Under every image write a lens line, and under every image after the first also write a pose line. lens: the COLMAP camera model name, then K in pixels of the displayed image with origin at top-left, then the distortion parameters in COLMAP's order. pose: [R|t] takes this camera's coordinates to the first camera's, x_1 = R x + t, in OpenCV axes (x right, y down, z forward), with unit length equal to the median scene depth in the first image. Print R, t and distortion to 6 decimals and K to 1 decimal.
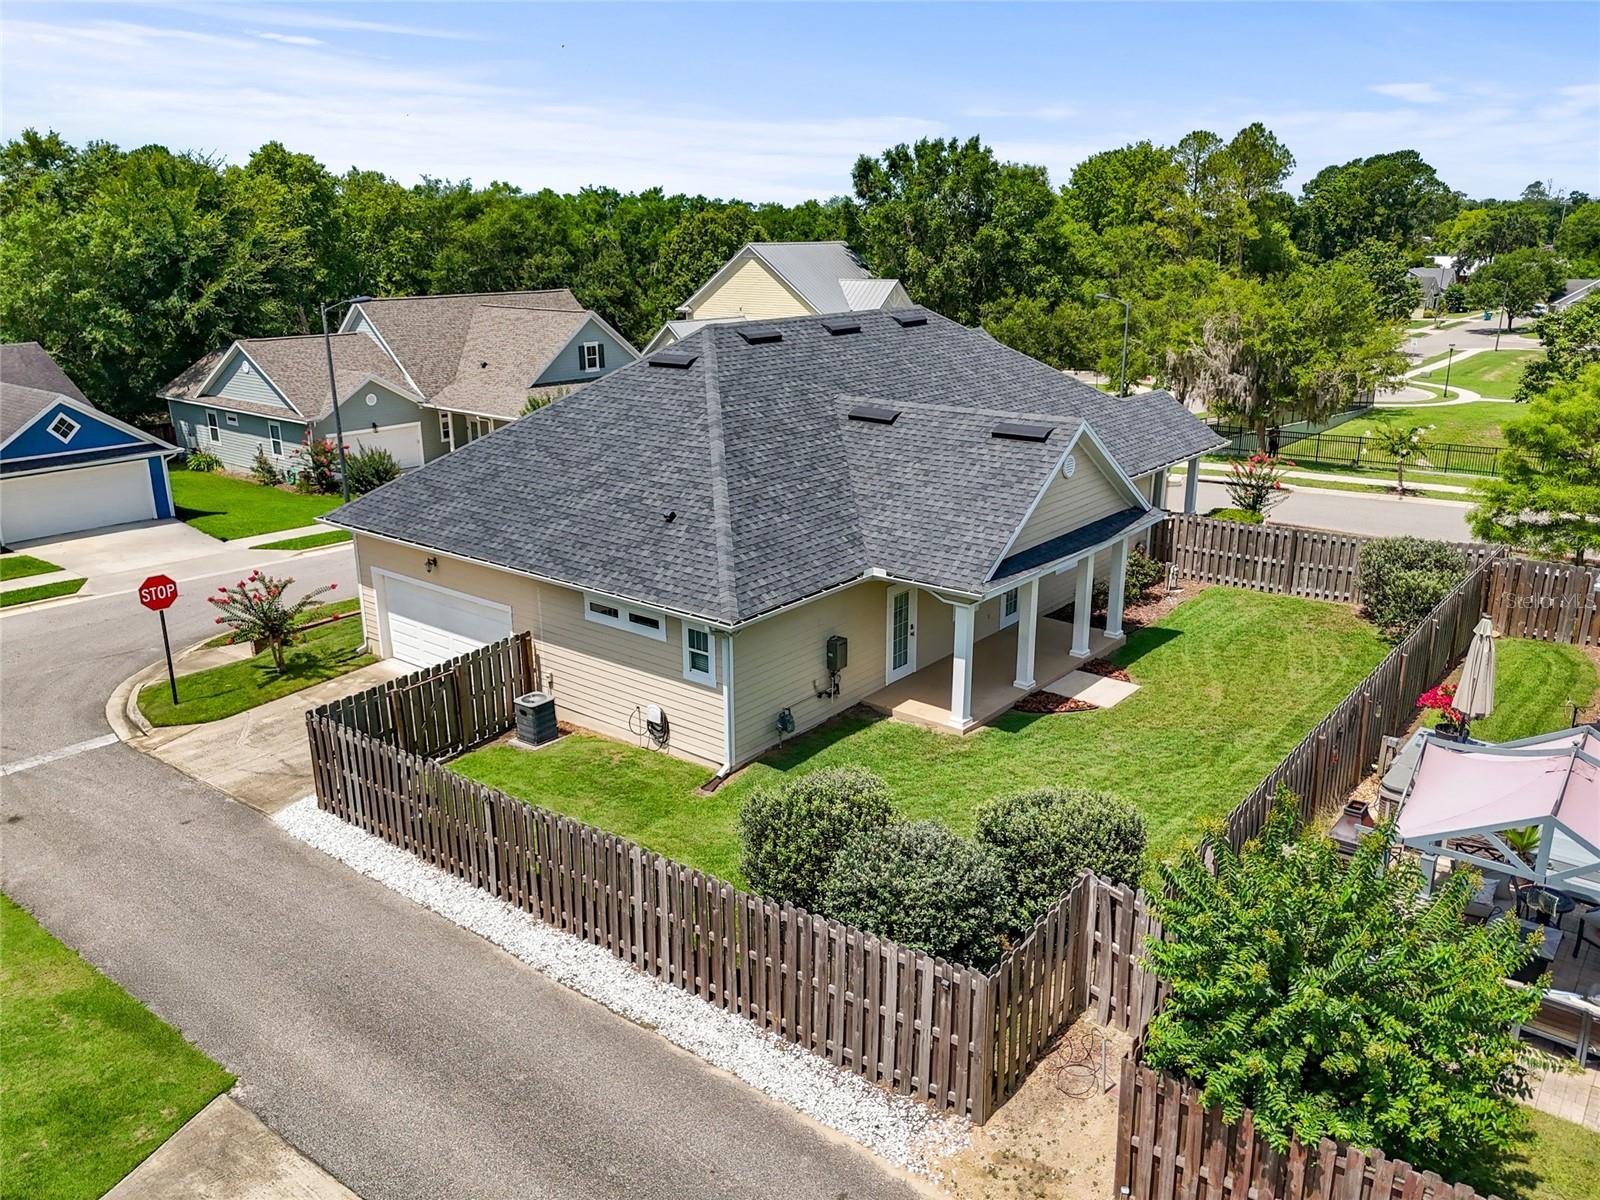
lens RADIAL K [[1179.0, 0, 800.0], [0, 1179.0, 600.0], [0, 0, 1]] dist [0.049851, -0.035995]
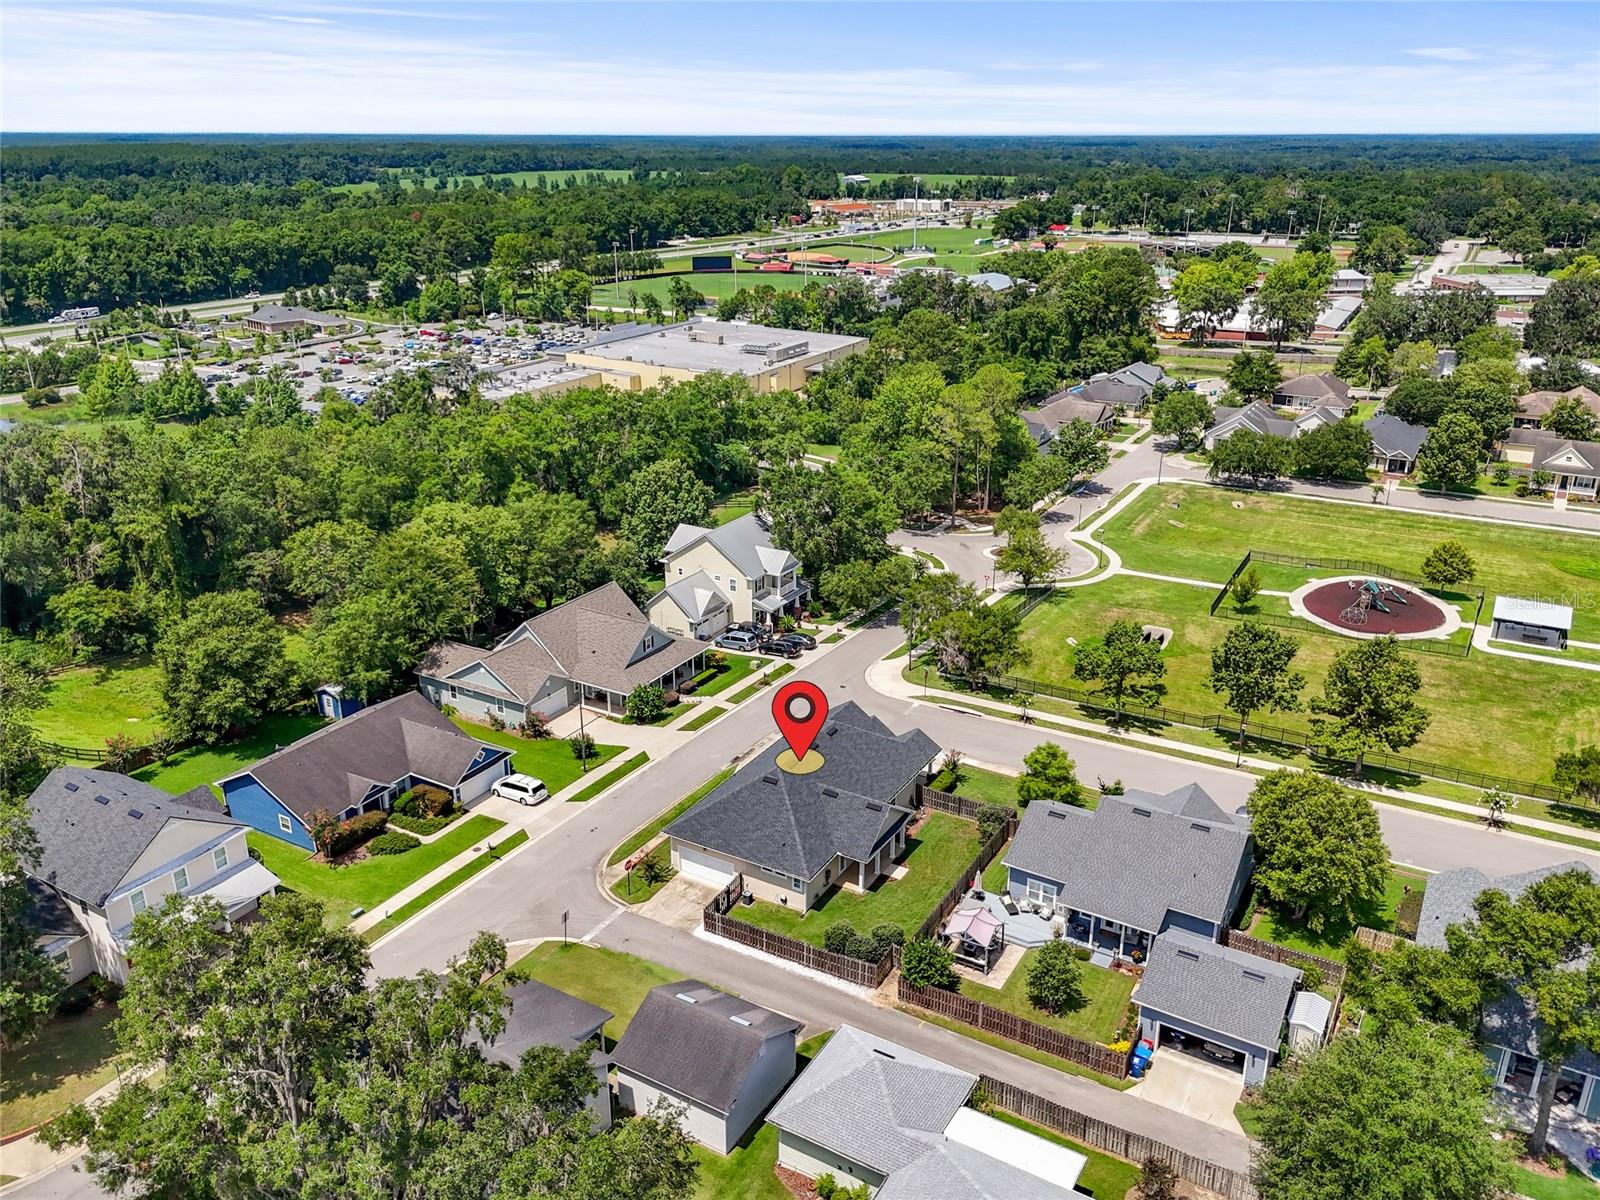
lens RADIAL K [[1187.3, 0, 800.0], [0, 1187.3, 600.0], [0, 0, 1]] dist [0.131540, -0.231497]
pose [[0.988622, -0.050701, 0.141616, -0.506251], [0.041689, 0.996955, 0.065898, -0.989979], [-0.144526, -0.059245, 0.987726, -2.464243]]
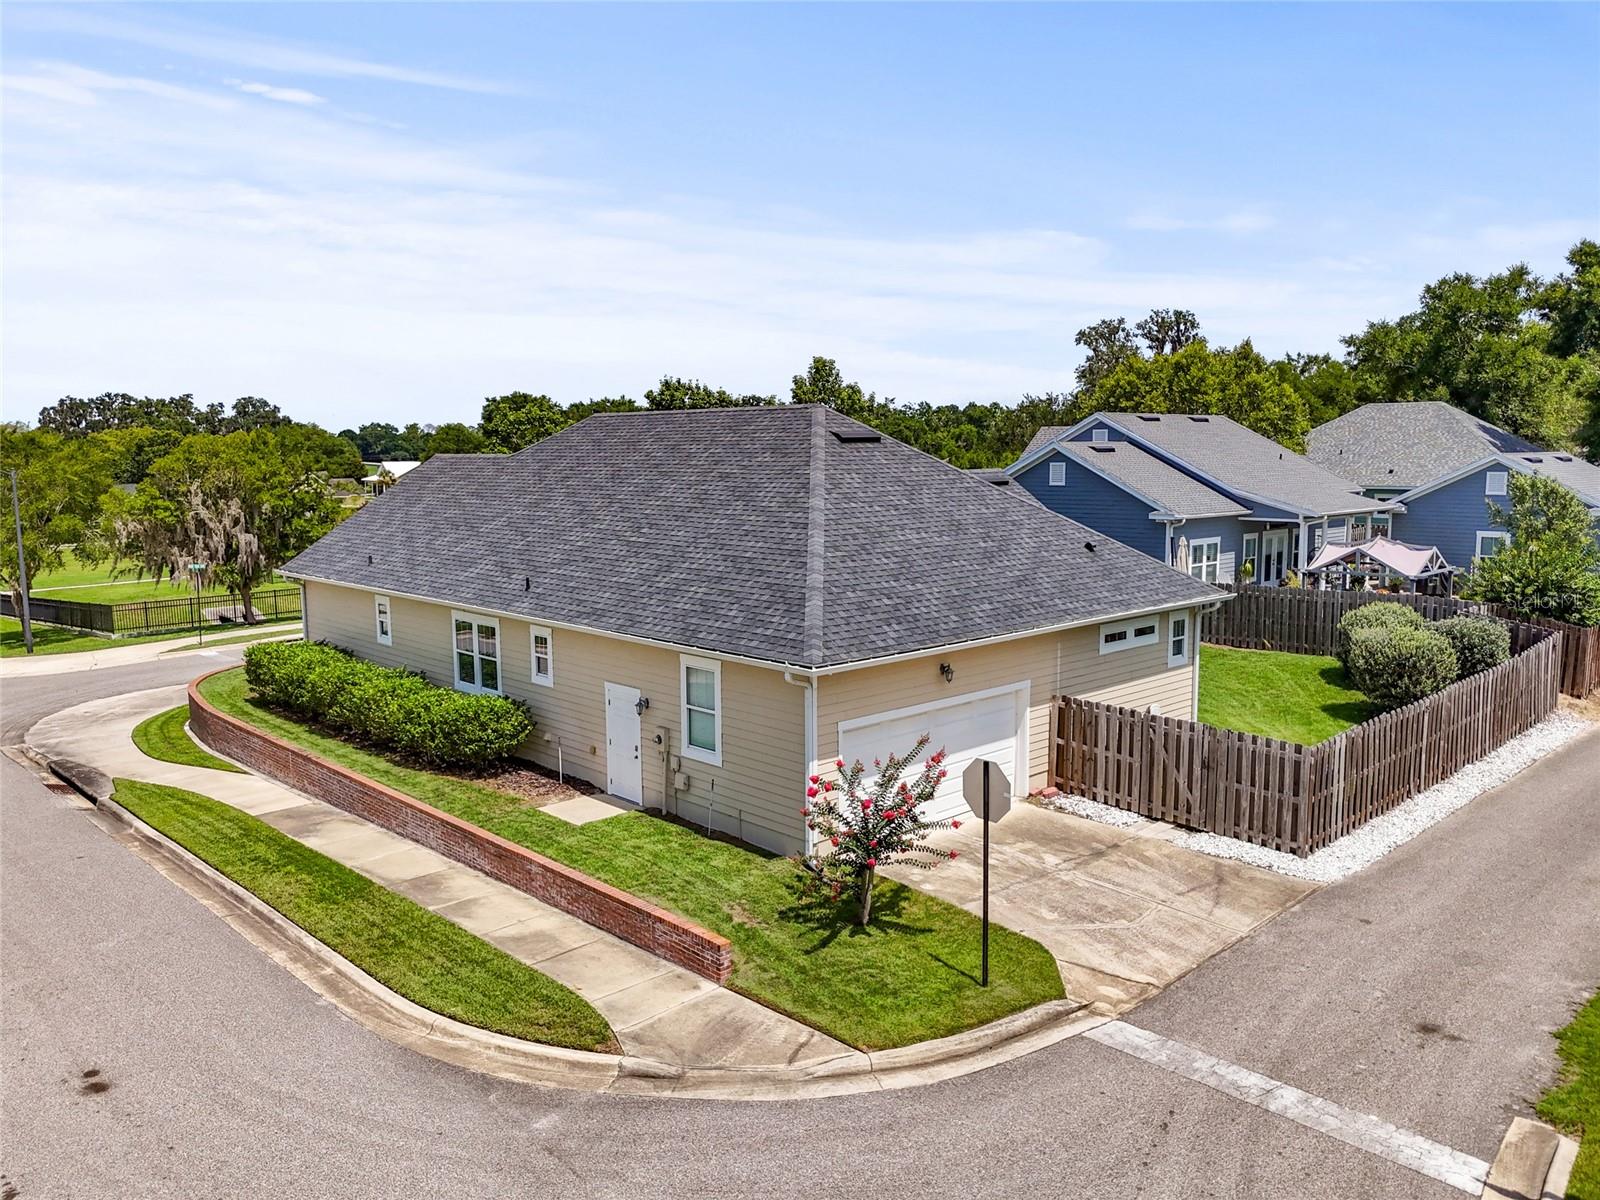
lens RADIAL K [[1179.0, 0, 800.0], [0, 1179.0, 600.0], [0, 0, 1]] dist [0.049851, -0.035995]
pose [[0.140348, -0.121317, 0.982642, -1.117561], [0.295621, 0.952329, 0.075352, -0.167961], [-0.944940, 0.279914, 0.169521, 0.963656]]
